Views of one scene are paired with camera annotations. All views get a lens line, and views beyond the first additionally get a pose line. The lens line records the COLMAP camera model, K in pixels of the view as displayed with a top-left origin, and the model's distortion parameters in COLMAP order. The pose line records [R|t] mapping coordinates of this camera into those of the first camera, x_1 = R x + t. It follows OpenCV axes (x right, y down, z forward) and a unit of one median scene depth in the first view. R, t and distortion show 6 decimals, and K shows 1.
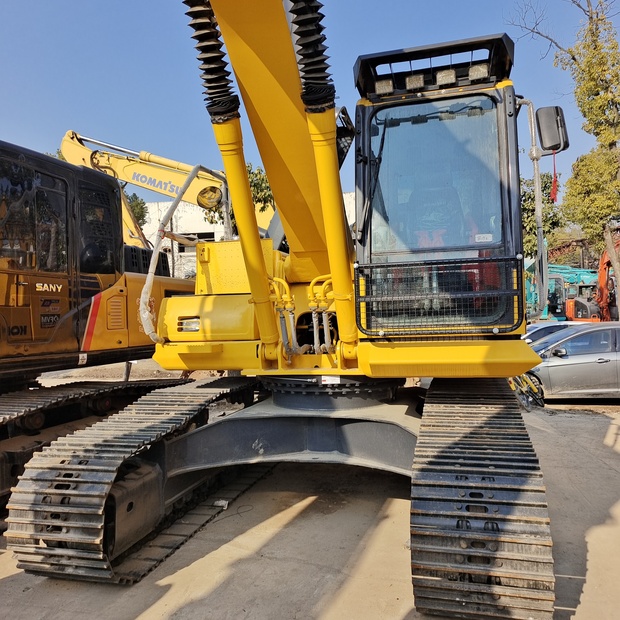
lens RADIAL K [[571.6, 0, 311.7], [0, 571.6, 308.8], [0, 0, 1]] dist [0.034059, 0.000000]
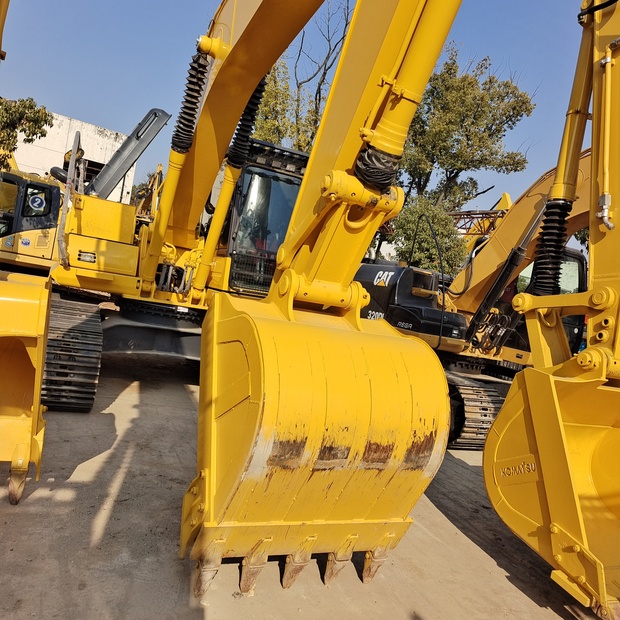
lens RADIAL K [[571.6, 0, 309.1], [0, 571.6, 309.9], [0, 0, 1]] dist [0.034059, 0.000000]
pose [[0.773671, 0.144604, 0.616866, -0.710162], [-0.203016, 0.978852, 0.025162, 0.008602], [-0.600182, -0.144700, 0.786666, -0.532545]]
